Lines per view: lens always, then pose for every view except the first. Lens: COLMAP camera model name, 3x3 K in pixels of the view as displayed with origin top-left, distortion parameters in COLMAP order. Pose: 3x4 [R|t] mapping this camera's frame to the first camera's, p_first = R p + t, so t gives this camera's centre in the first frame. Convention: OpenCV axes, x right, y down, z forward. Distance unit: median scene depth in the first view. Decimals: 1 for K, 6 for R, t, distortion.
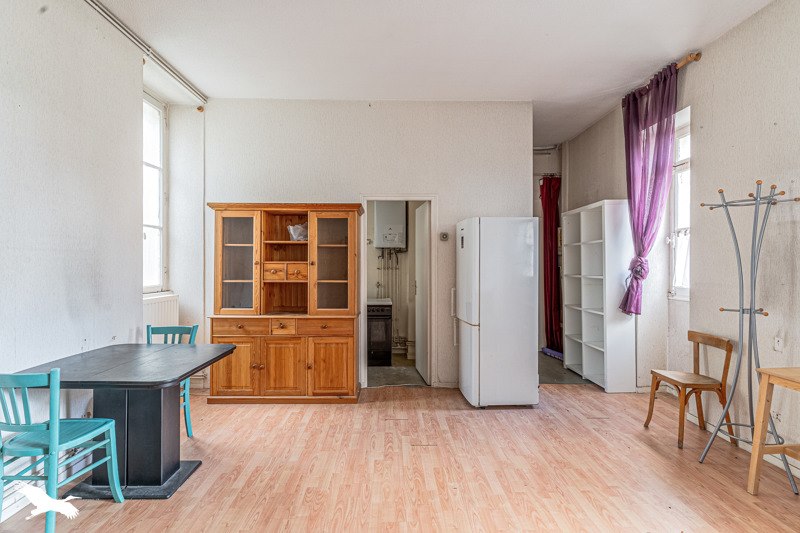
lens RADIAL K [[385.2, 0, 398.0], [0, 385.2, 265.0], [0, 0, 1]] dist [0.000313, 0.000076]
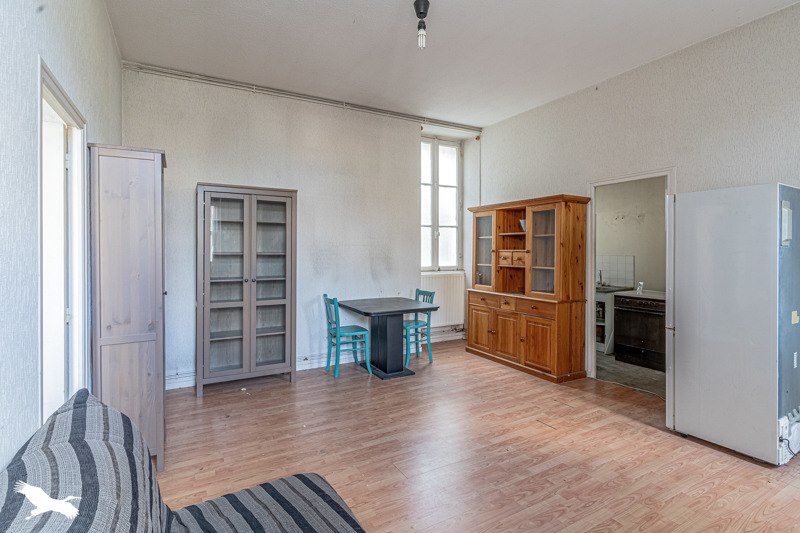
lens RADIAL K [[391.8, 0, 399.8], [0, 391.8, 251.5], [0, 0, 1]] dist [0.000673, 0.000407]
pose [[0.475543, 0.002582, -0.879689, 0.636555], [-0.002383, 0.999996, 0.001647, -0.005049], [0.879690, 0.001313, 0.475547, 0.105907]]
